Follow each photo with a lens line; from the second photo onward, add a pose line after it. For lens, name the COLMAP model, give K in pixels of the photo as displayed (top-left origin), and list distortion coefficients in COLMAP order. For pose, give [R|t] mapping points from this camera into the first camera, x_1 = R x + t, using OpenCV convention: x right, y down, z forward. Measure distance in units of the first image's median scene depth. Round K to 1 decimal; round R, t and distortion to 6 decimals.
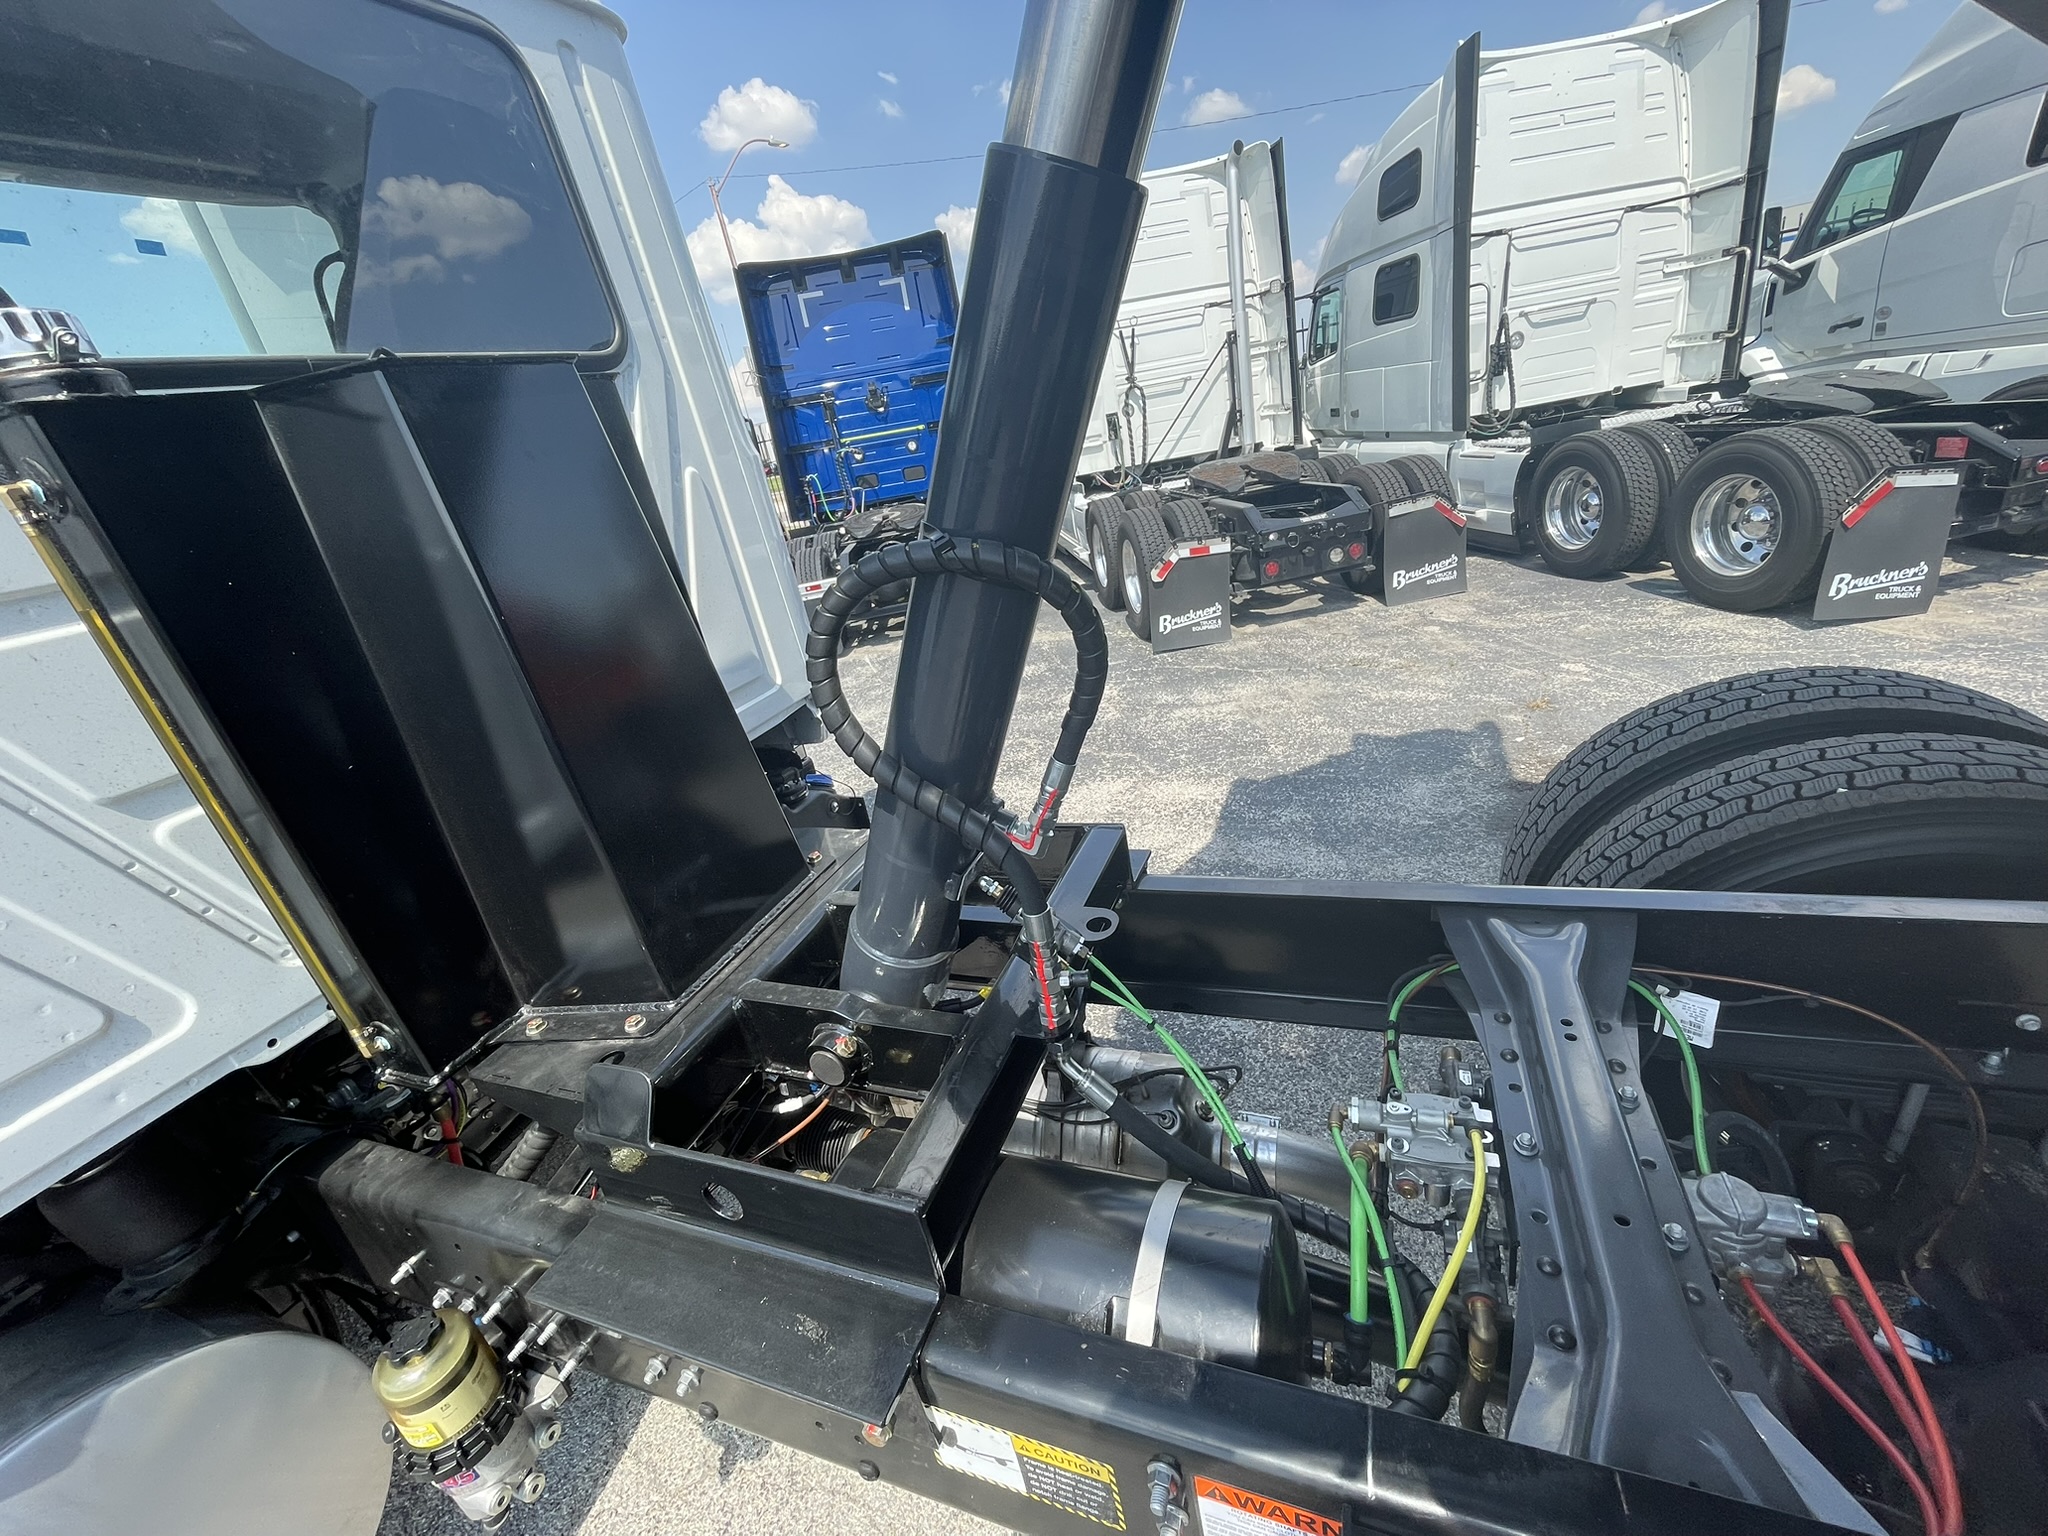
lens RADIAL K [[829.5, 0, 1034.6], [0, 829.5, 761.0], [0, 0, 1]] dist [-0.004880, 0.001173]
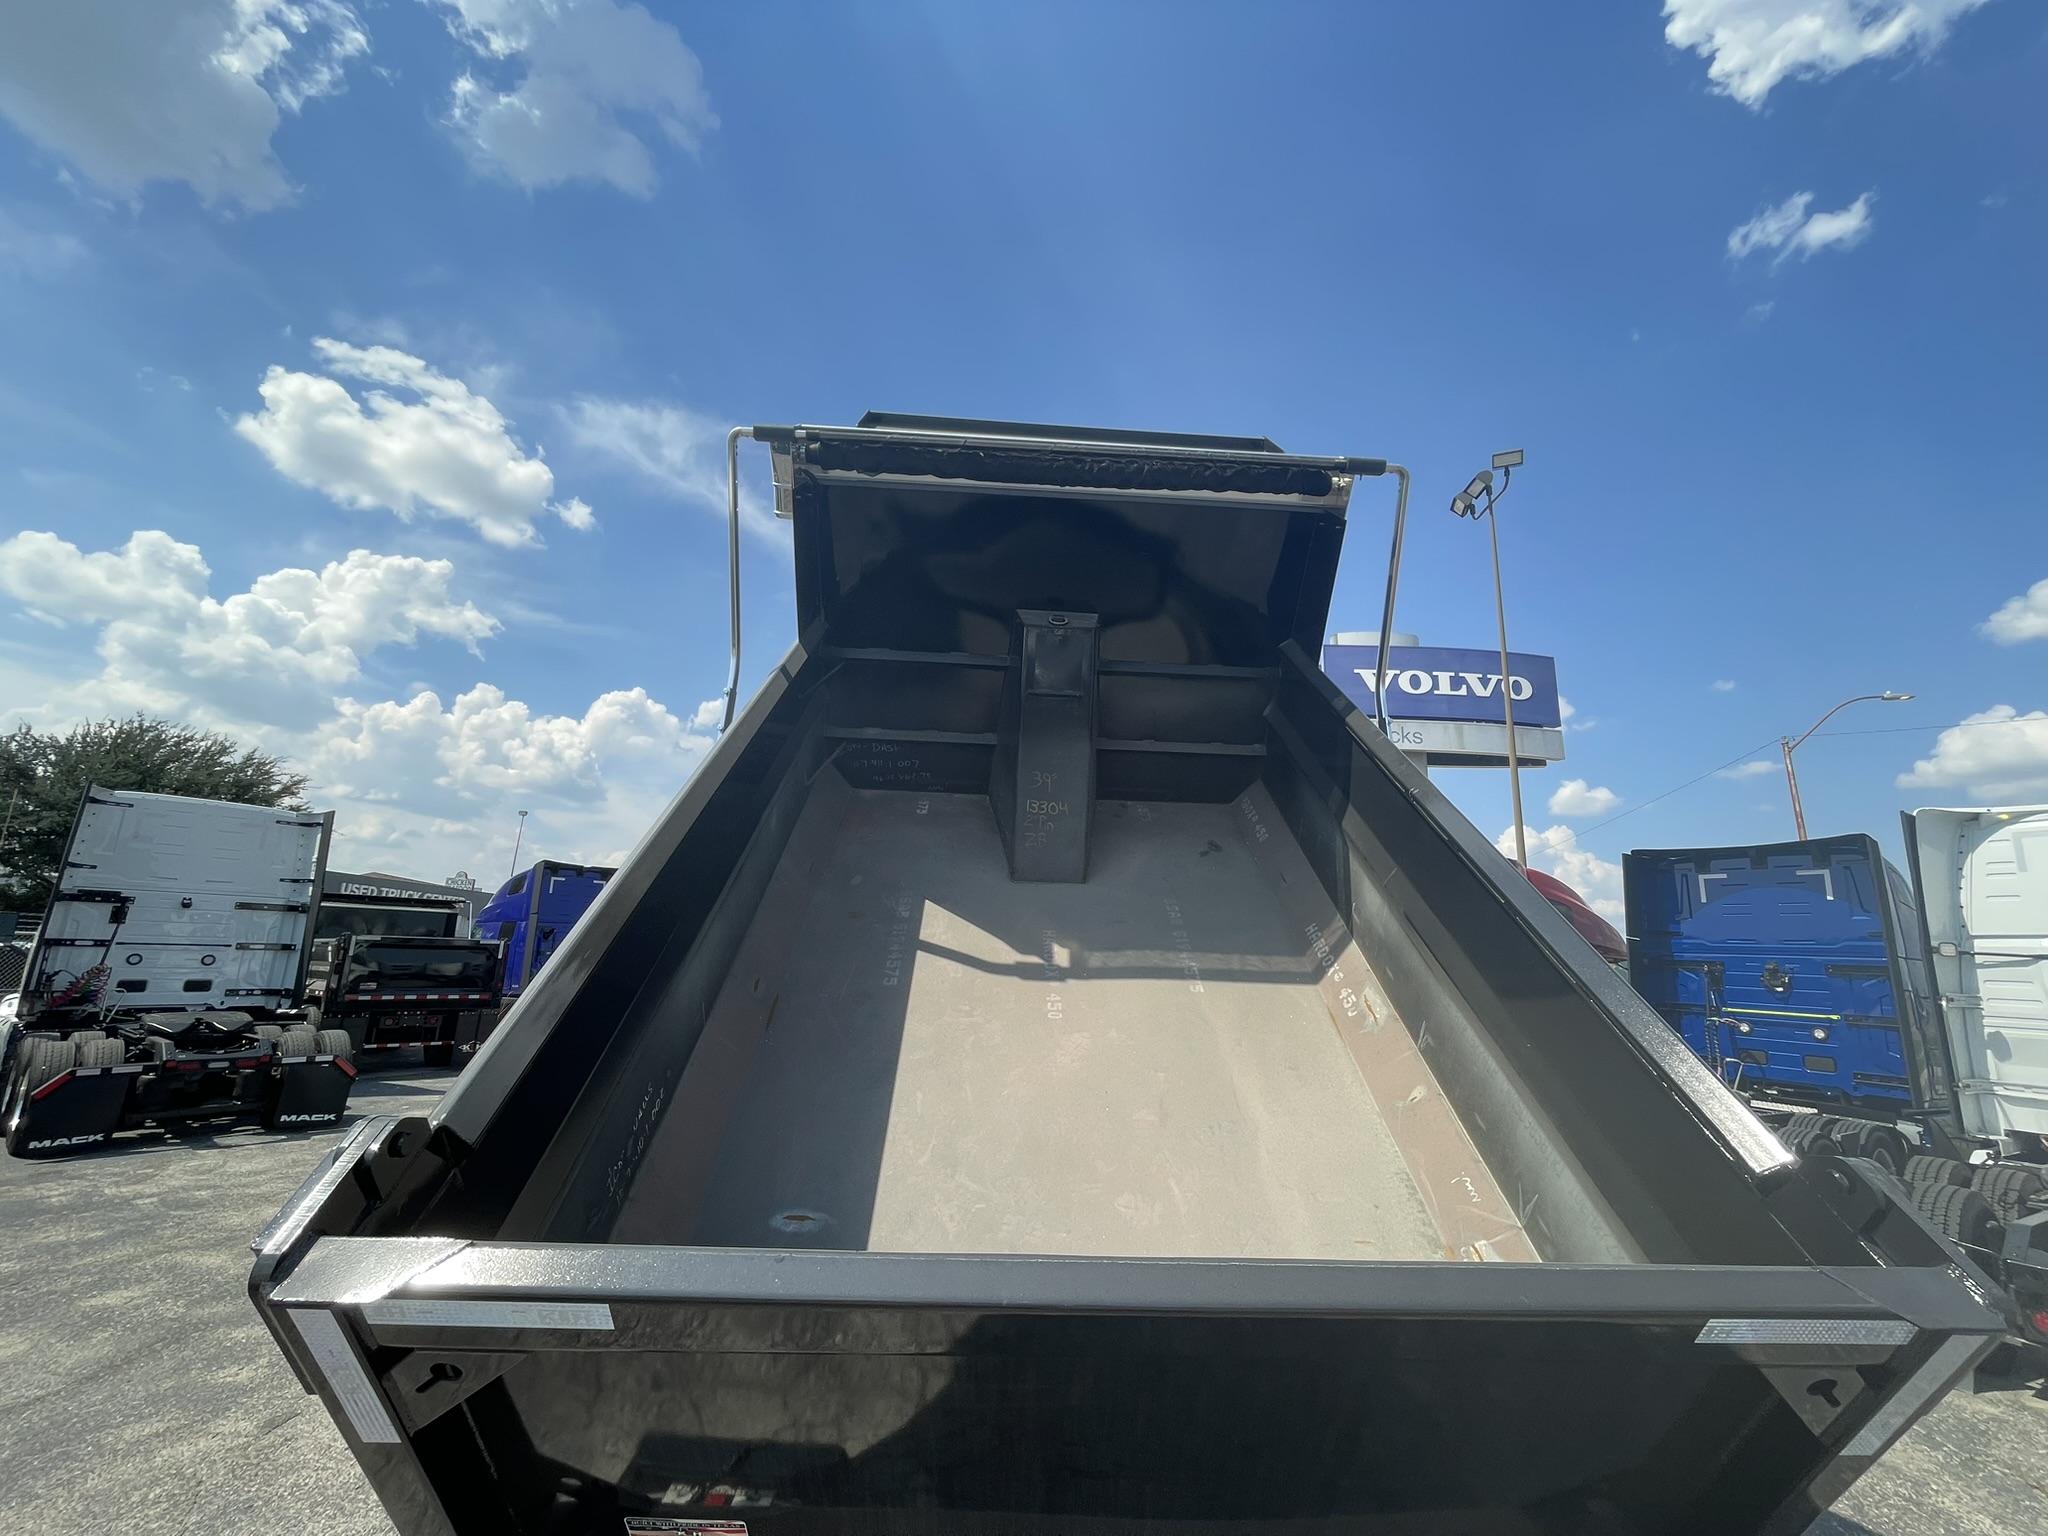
lens RADIAL K [[829.5, 0, 1028.2], [0, 829.5, 761.8], [0, 0, 1]] dist [-0.004880, 0.001173]
pose [[0.391281, -0.024484, -0.919946, 0.509241], [-0.459269, 0.861066, -0.218258, -0.066582], [0.797478, 0.507903, 0.325674, -0.182475]]
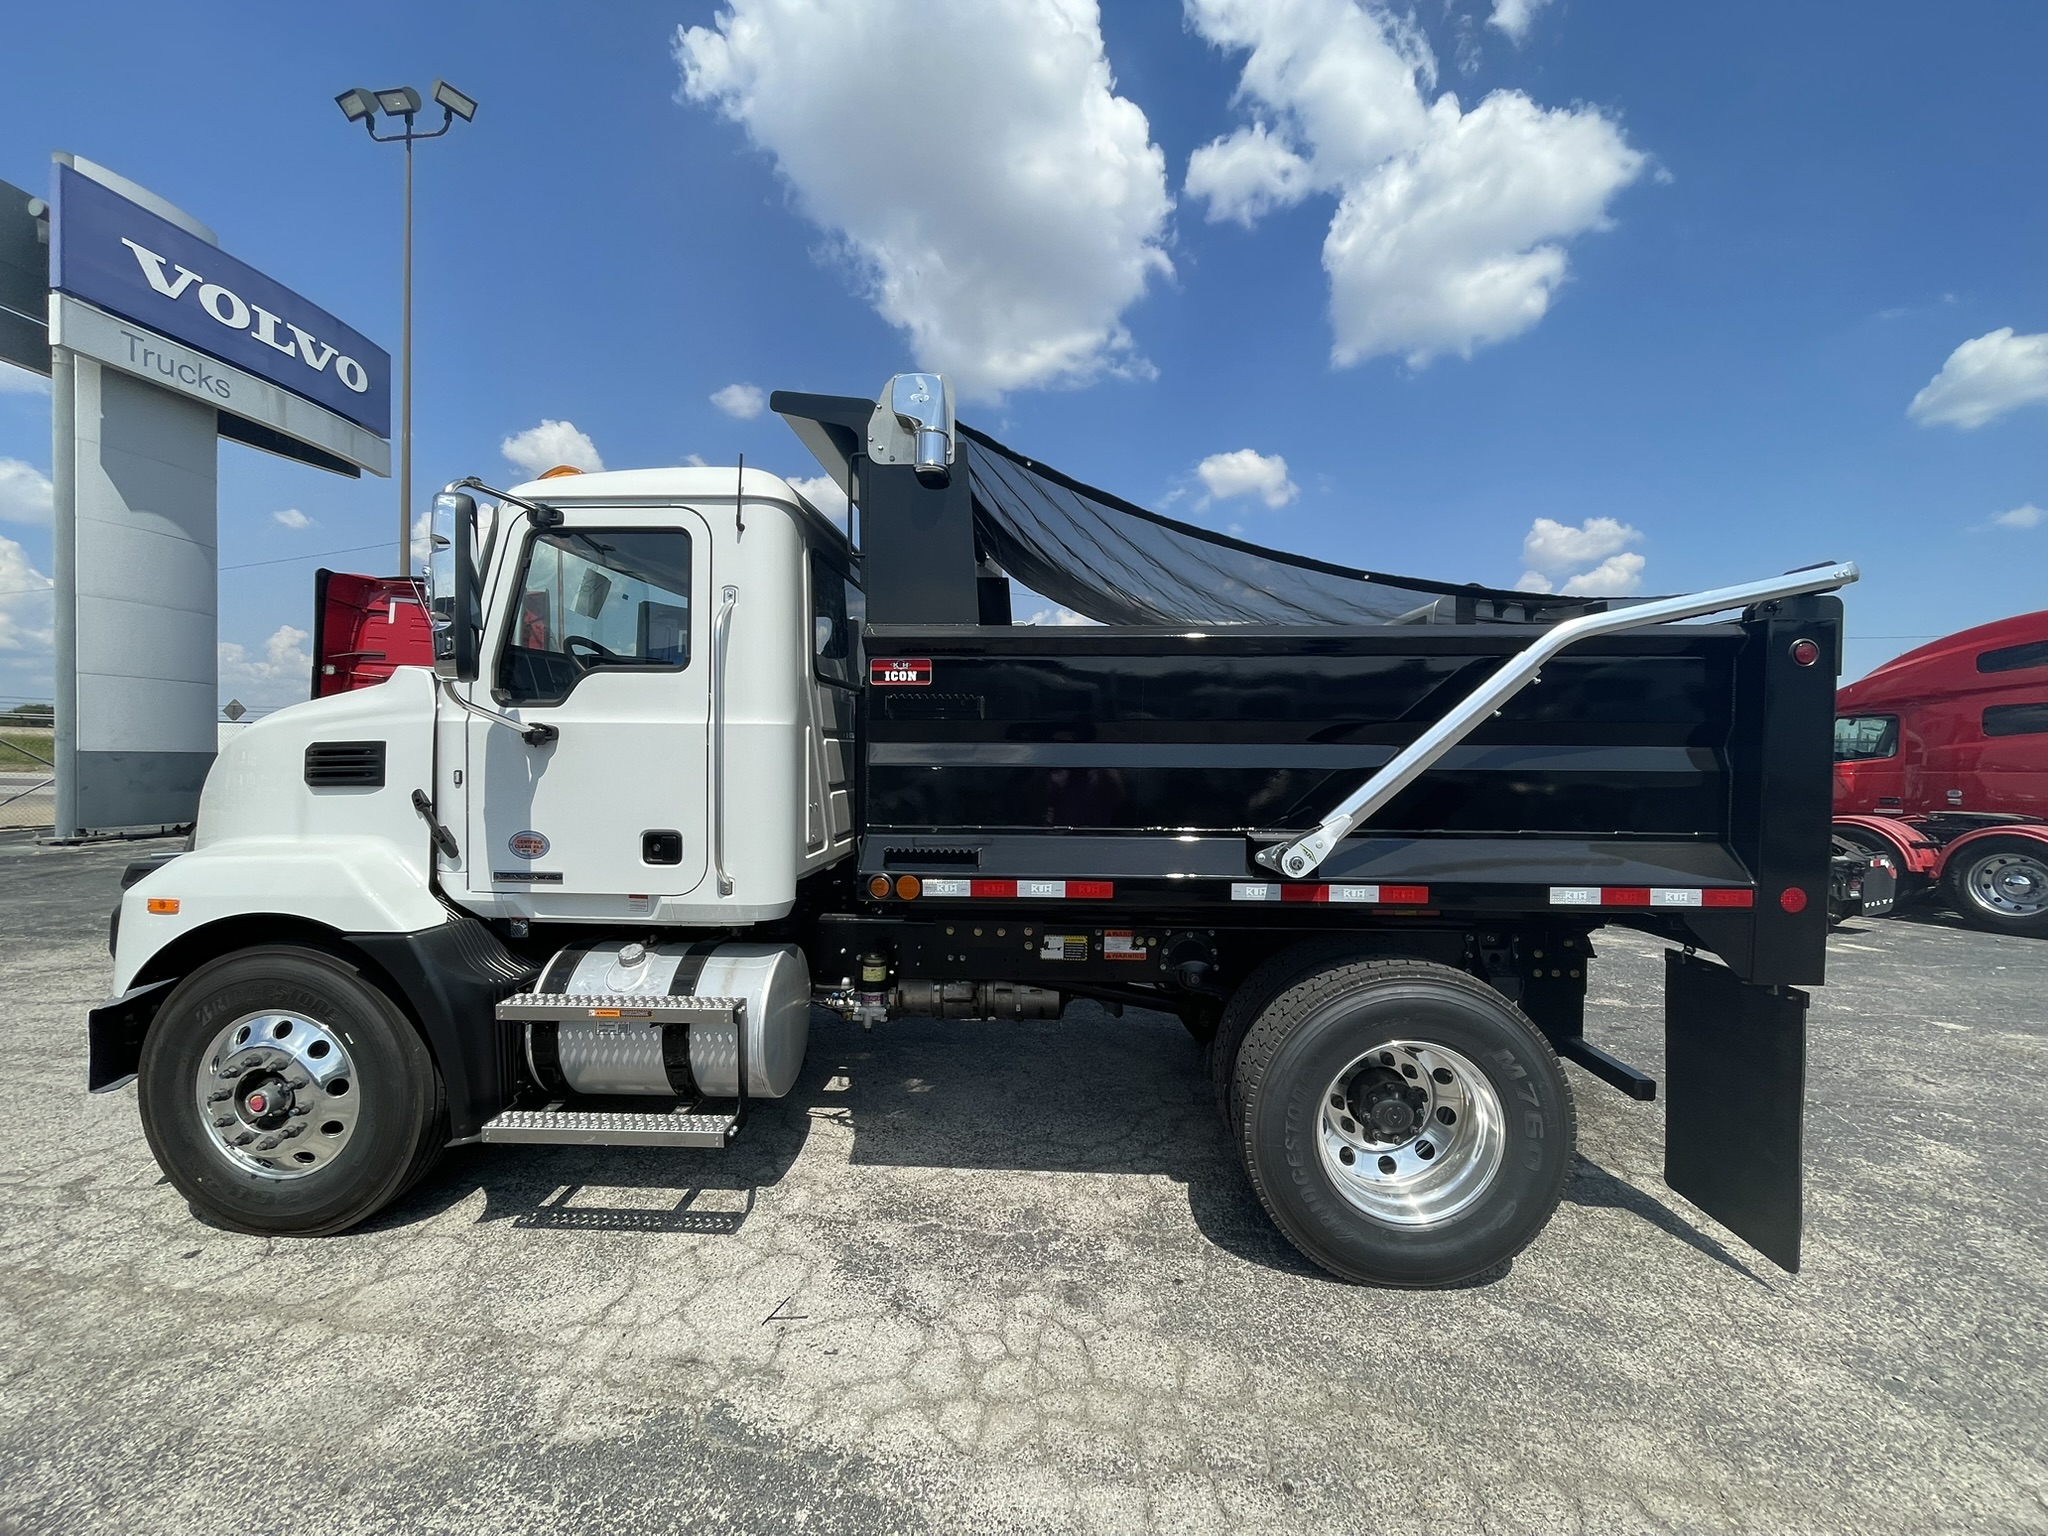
lens RADIAL K [[829.5, 0, 1027.9], [0, 829.5, 758.6], [0, 0, 1]] dist [-0.004880, 0.001173]
pose [[0.930782, 0.188071, 0.313487, -0.195180], [-0.044539, 0.909470, -0.413377, 0.188804], [-0.362851, 0.370801, 0.854895, -0.331435]]
